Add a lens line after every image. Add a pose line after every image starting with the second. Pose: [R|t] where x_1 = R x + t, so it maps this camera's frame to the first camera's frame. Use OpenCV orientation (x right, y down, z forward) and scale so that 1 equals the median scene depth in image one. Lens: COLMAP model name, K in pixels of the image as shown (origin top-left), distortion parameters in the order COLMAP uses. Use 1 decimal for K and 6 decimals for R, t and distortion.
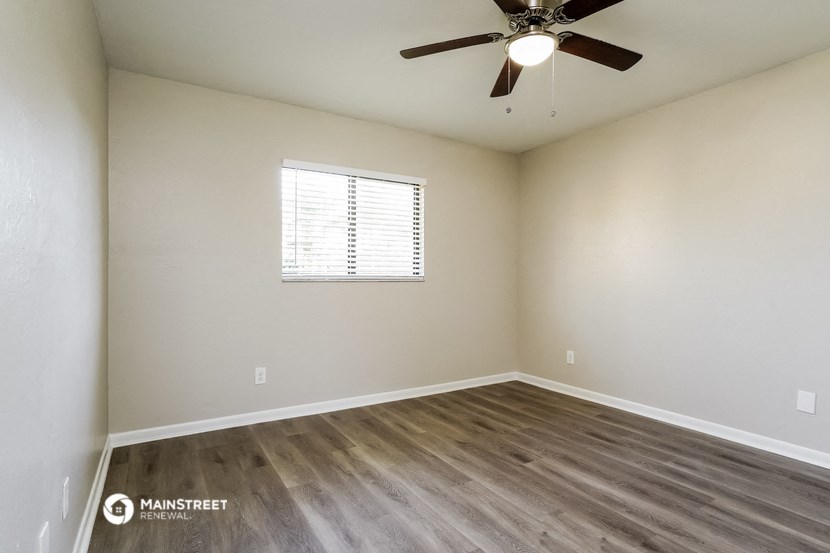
lens RADIAL K [[427.3, 0, 414.8], [0, 427.3, 279.3], [0, 0, 1]] dist [-0.001386, 0.000013]
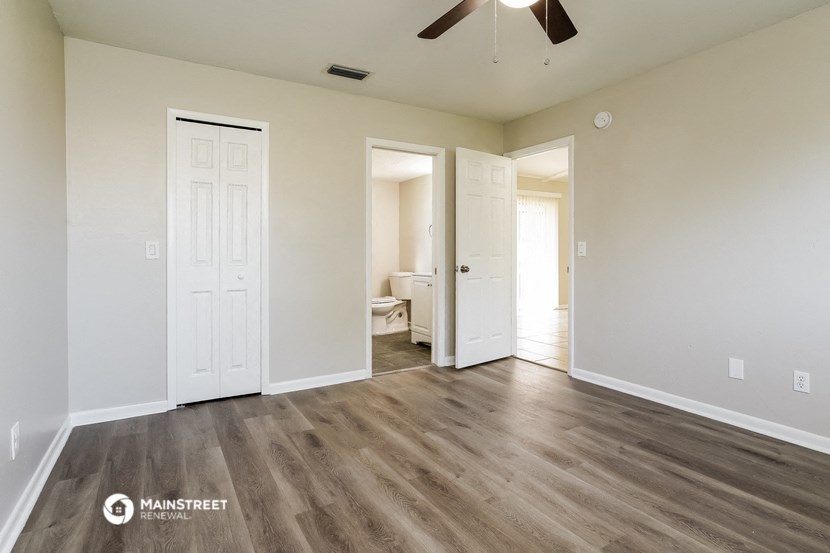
lens RADIAL K [[427.3, 0, 414.8], [0, 427.3, 279.3], [0, 0, 1]] dist [-0.001386, 0.000013]
pose [[-0.999799, -0.003738, 0.019691, 0.267495], [-0.002594, 0.998325, 0.057802, 0.003261], [-0.019874, 0.057739, -0.998134, 1.056386]]
